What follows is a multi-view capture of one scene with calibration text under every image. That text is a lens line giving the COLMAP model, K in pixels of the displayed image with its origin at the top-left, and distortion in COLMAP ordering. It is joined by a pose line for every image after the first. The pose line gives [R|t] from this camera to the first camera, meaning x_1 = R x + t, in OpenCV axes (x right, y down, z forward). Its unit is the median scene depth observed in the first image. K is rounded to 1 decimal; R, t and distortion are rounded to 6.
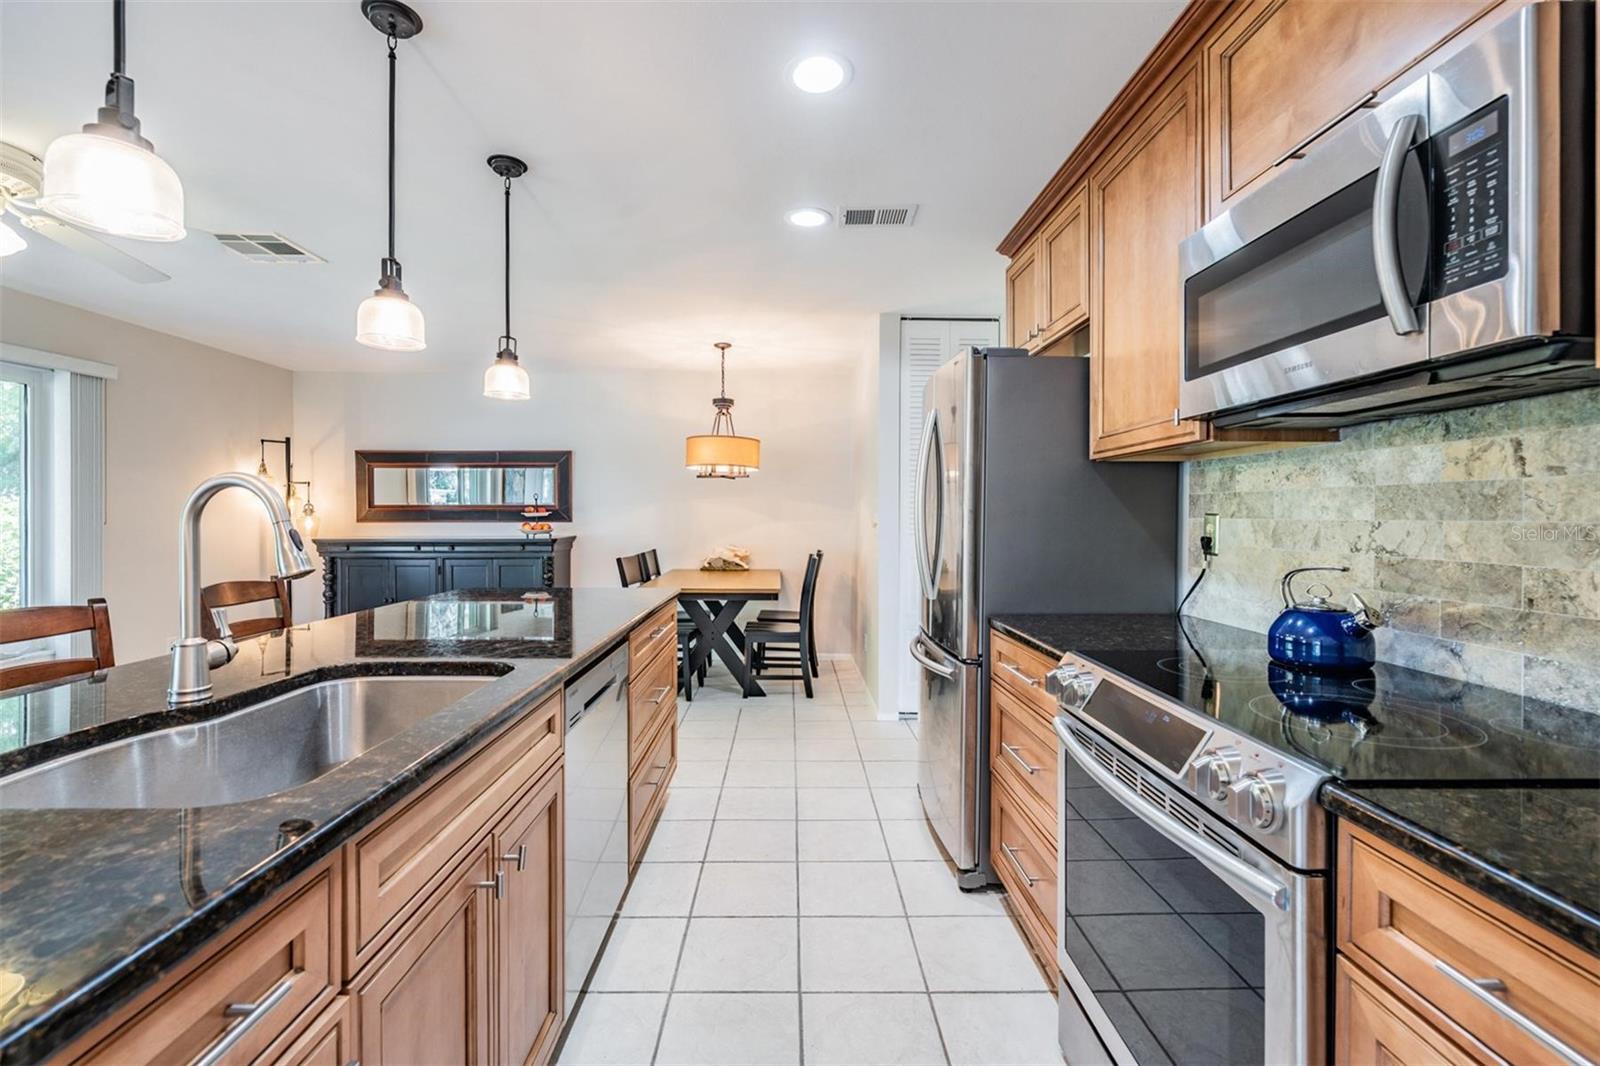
lens RADIAL K [[690.1, 0, 795.5], [0, 690.1, 517.0], [0, 0, 1]] dist [-0.000533, -0.000250]
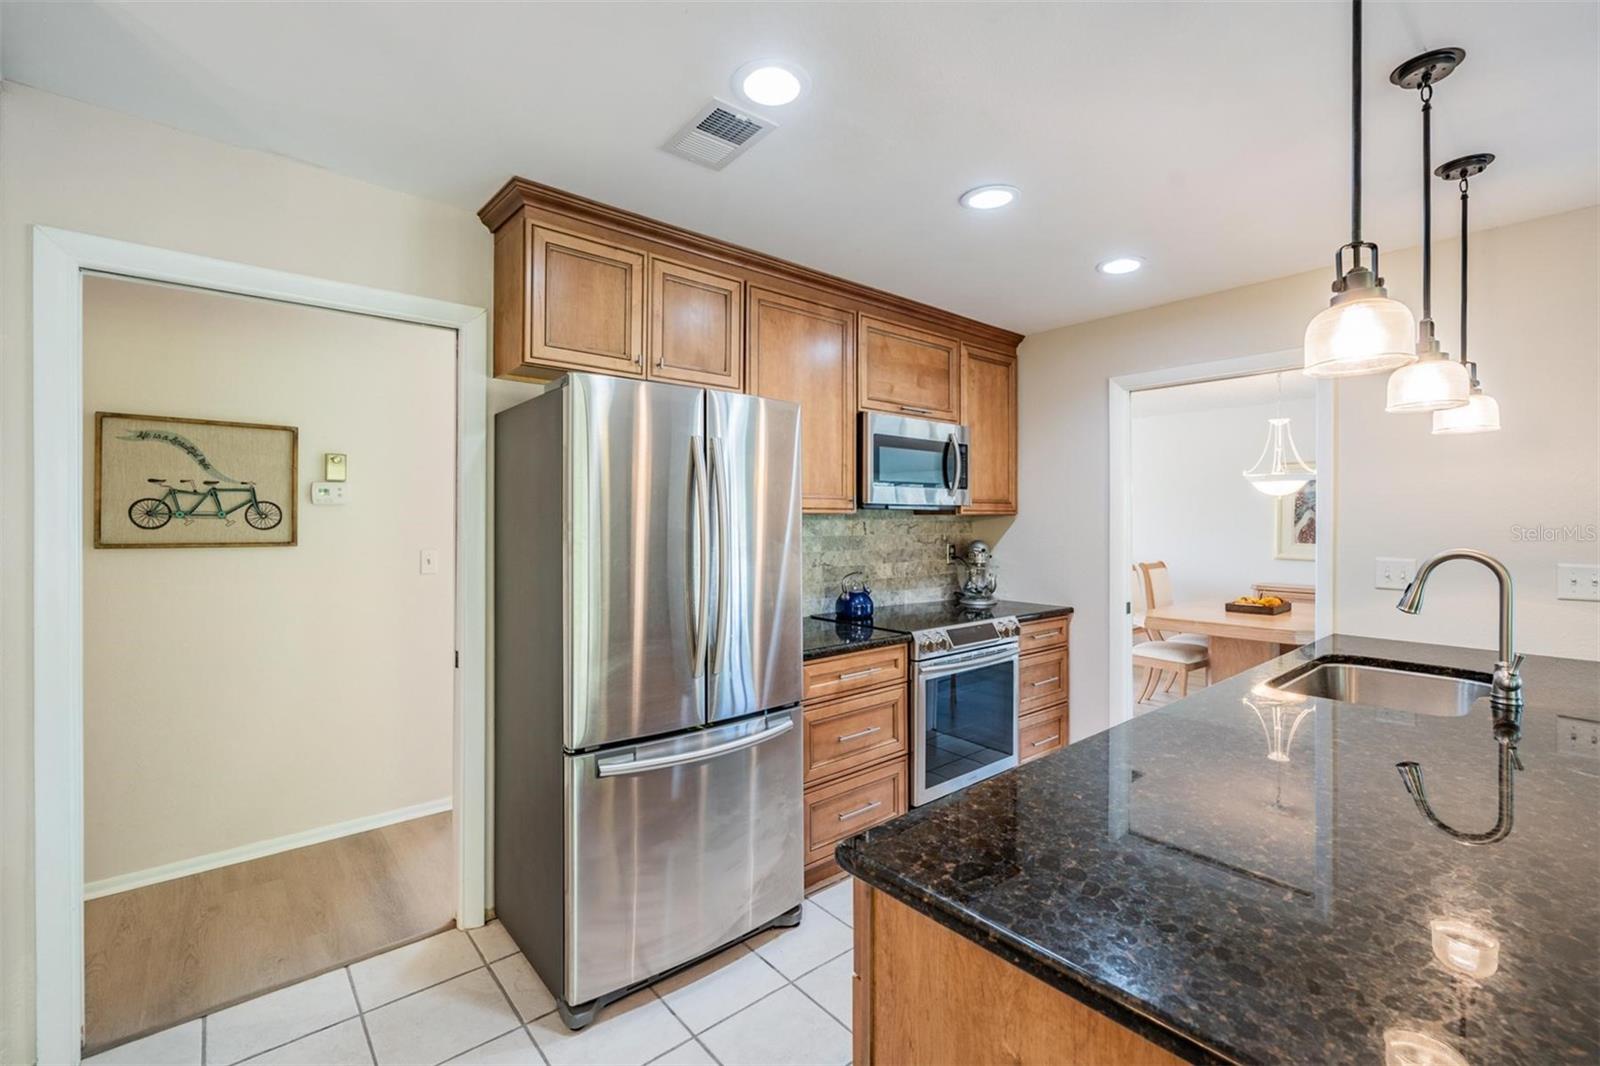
lens RADIAL K [[690.1, 0, 795.5], [0, 690.1, 517.0], [0, 0, 1]] dist [-0.000533, -0.000250]
pose [[-0.638060, 0.000736, 0.769987, -0.244051], [0.002025, 0.999998, 0.000722, -0.032297], [-0.769984, 0.002020, -0.638060, 0.733899]]
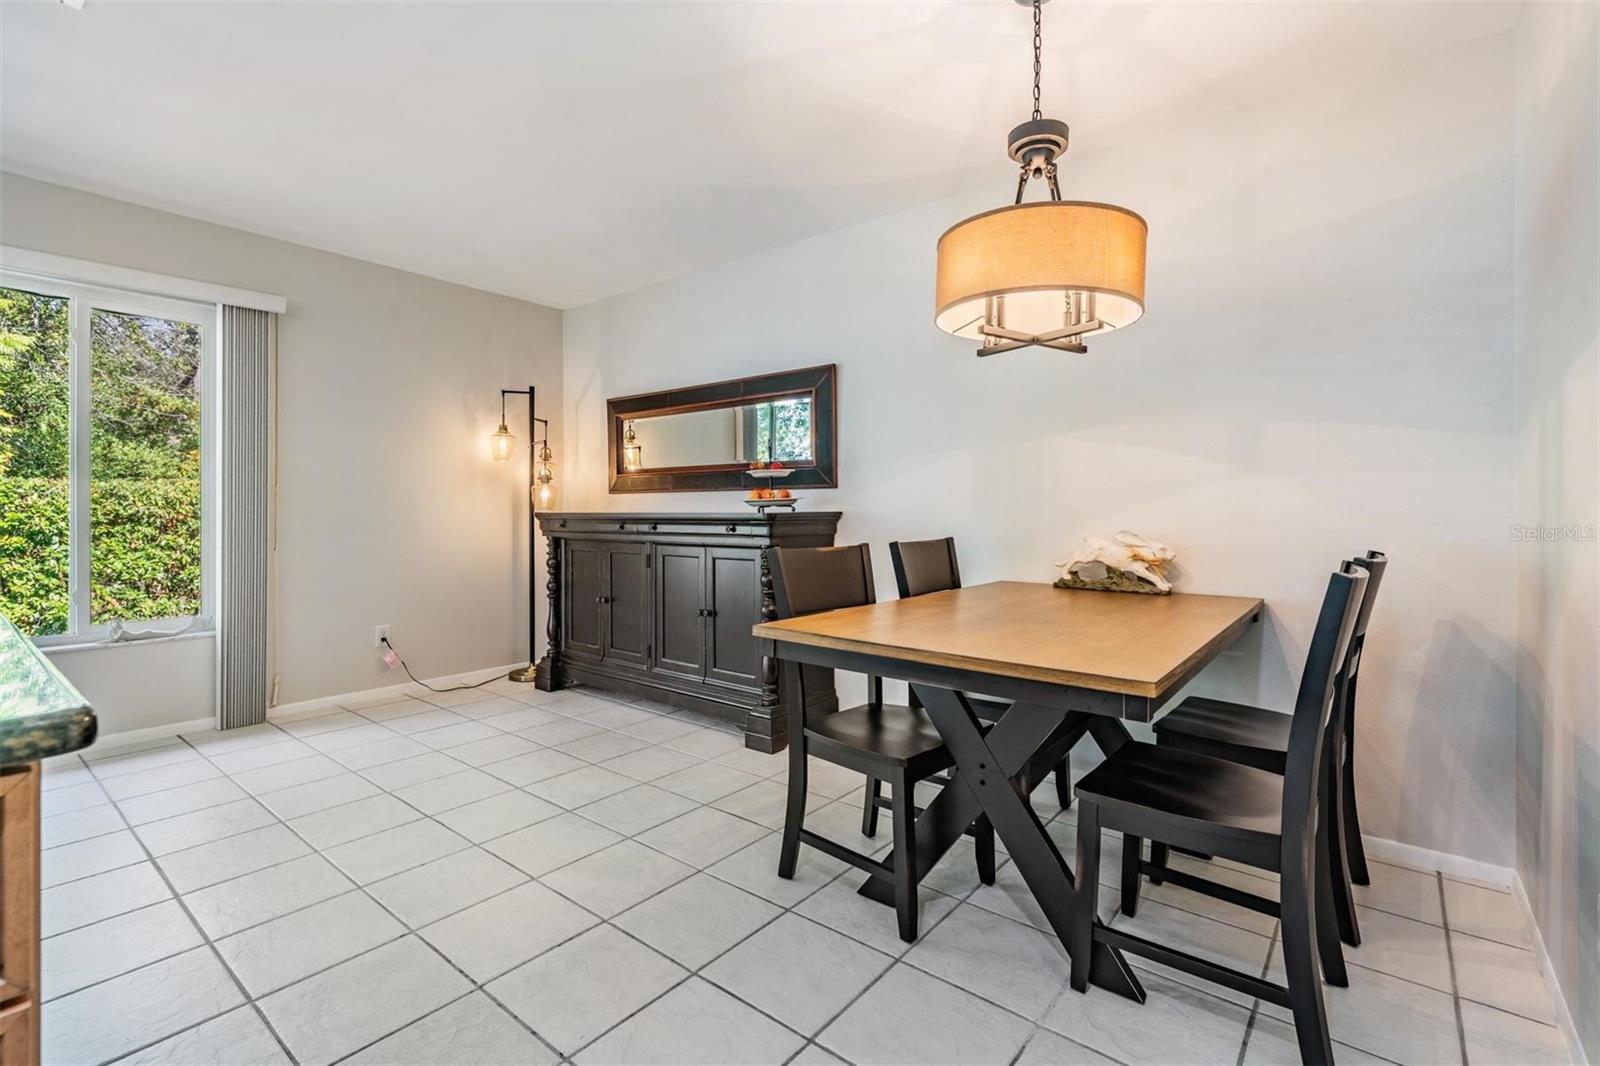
lens RADIAL K [[723.2, 0, 796.6], [0, 723.2, 512.7], [0, 0, 1]] dist [-0.000522, -0.000020]
pose [[0.768237, 0.001815, -0.640163, 0.040834], [-0.003725, 0.999992, -0.001635, 0.033024], [0.640155, 0.003640, 0.768237, 0.584931]]
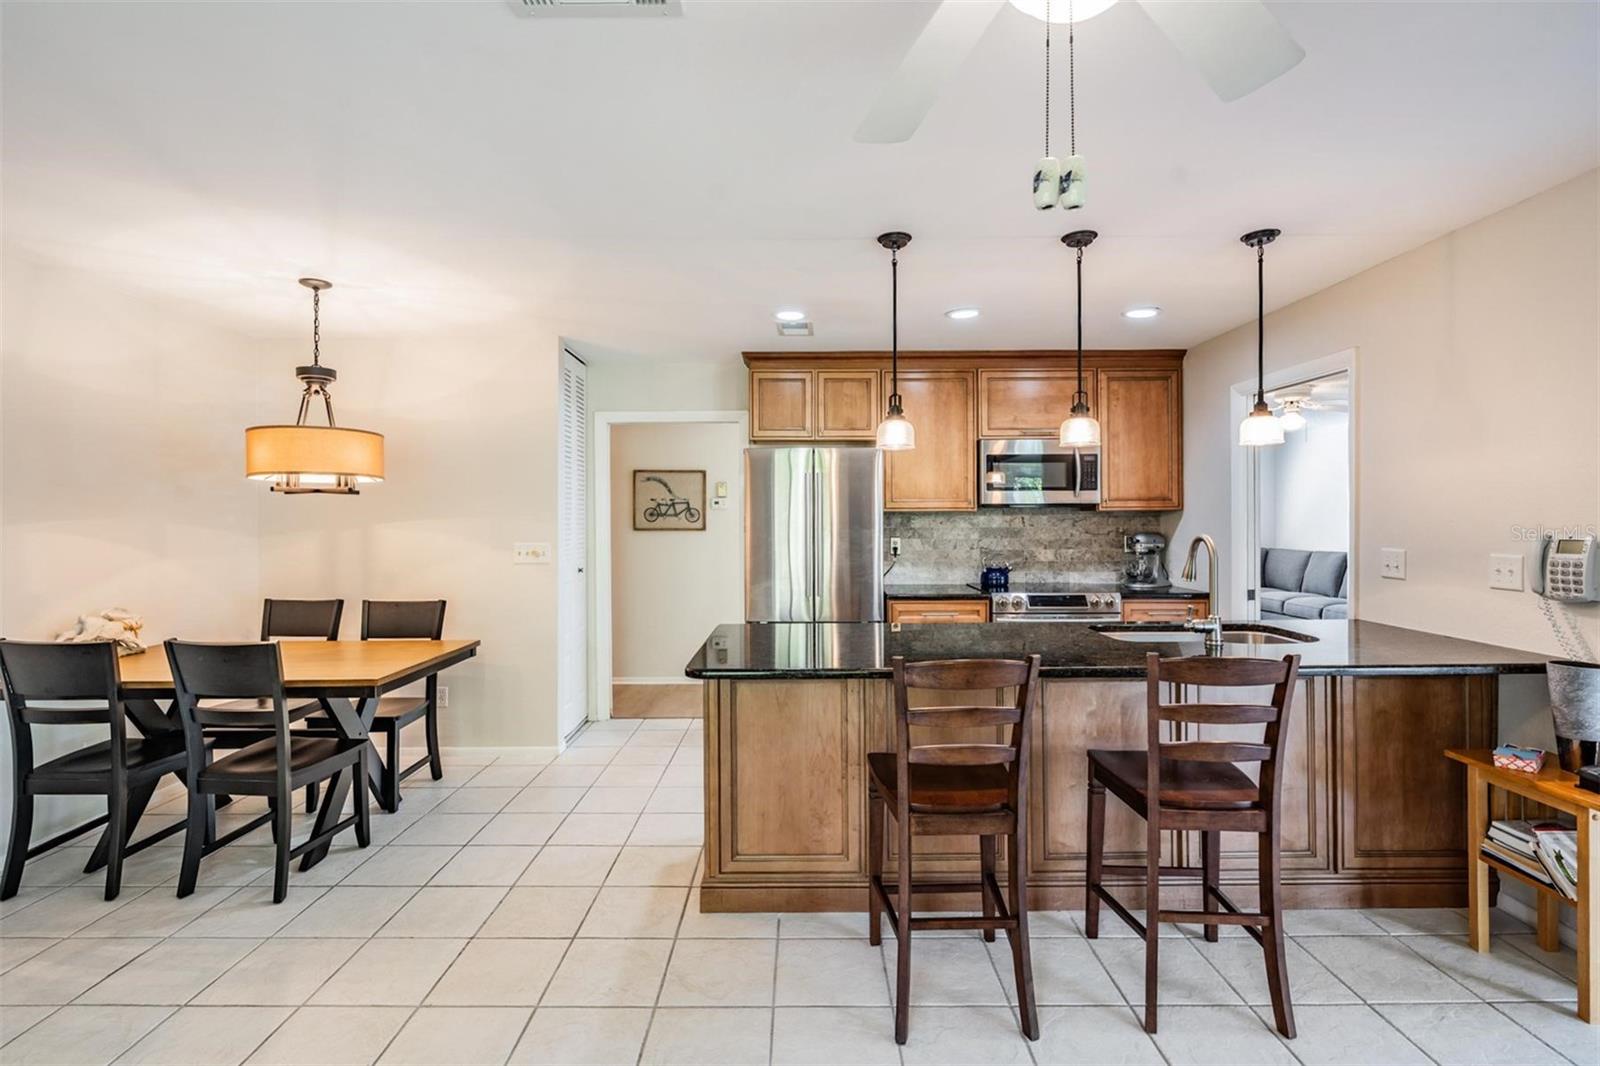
lens RADIAL K [[730.4, 0, 795.5], [0, 730.4, 515.4], [0, 0, 1]] dist [0.001474, -0.000071]
pose [[0.018219, 0.002473, 0.999831, -0.725965], [0.009382, 0.999952, -0.002644, -0.029131], [-0.999790, 0.009429, 0.018195, 0.520075]]
